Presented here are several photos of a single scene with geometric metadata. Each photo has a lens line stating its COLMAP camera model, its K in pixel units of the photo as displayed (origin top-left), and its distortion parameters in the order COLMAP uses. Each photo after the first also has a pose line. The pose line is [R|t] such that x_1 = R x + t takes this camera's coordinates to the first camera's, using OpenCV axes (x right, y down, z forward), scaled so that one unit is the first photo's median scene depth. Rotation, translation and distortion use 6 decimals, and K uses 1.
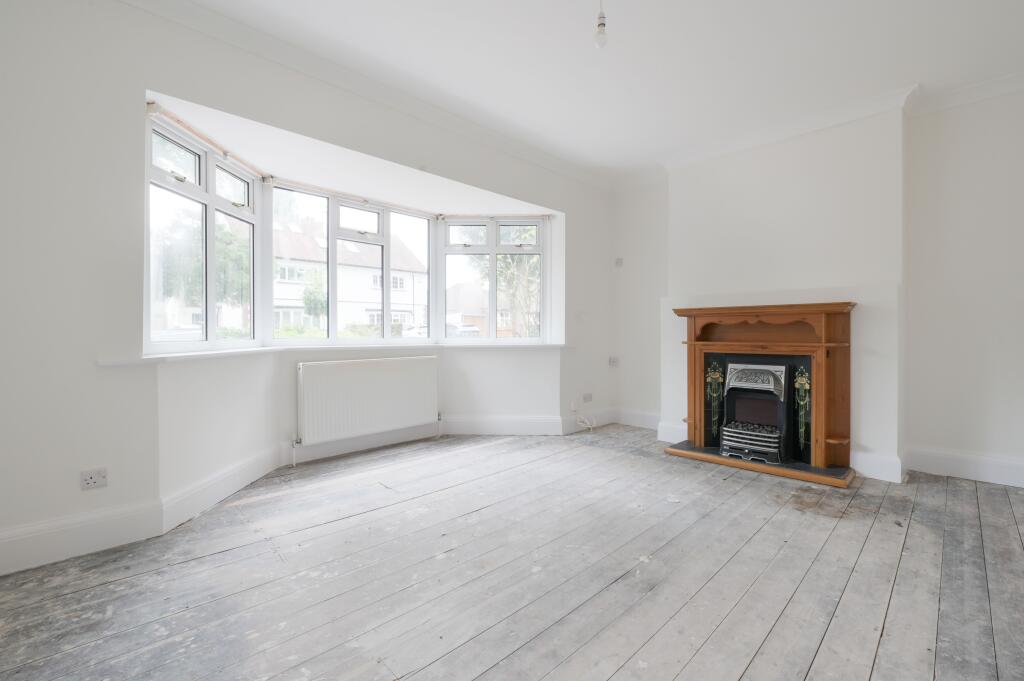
lens RADIAL K [[469.0, 0, 507.2], [0, 469.0, 337.8], [0, 0, 1]] dist [-0.002860, -0.002505]
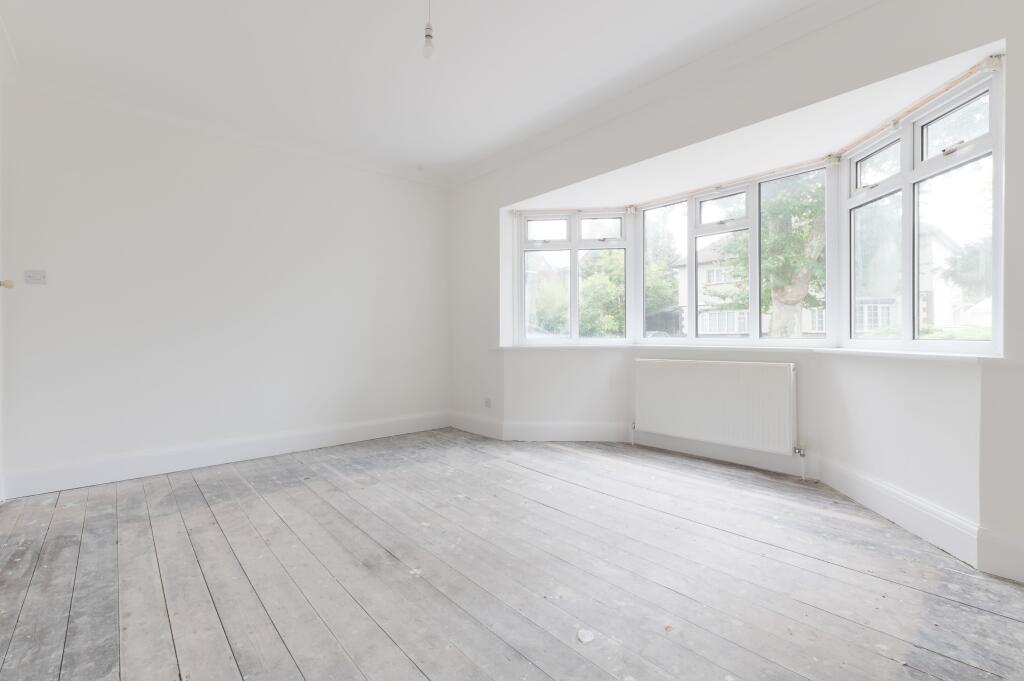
lens RADIAL K [[469.0, 0, 507.4], [0, 469.0, 337.7], [0, 0, 1]] dist [-0.002860, -0.002505]
pose [[-0.107158, 0.005661, -0.994226, 1.006996], [-0.003332, 0.999976, 0.006053, -0.006621], [0.994236, 0.003961, -0.107136, 1.067133]]
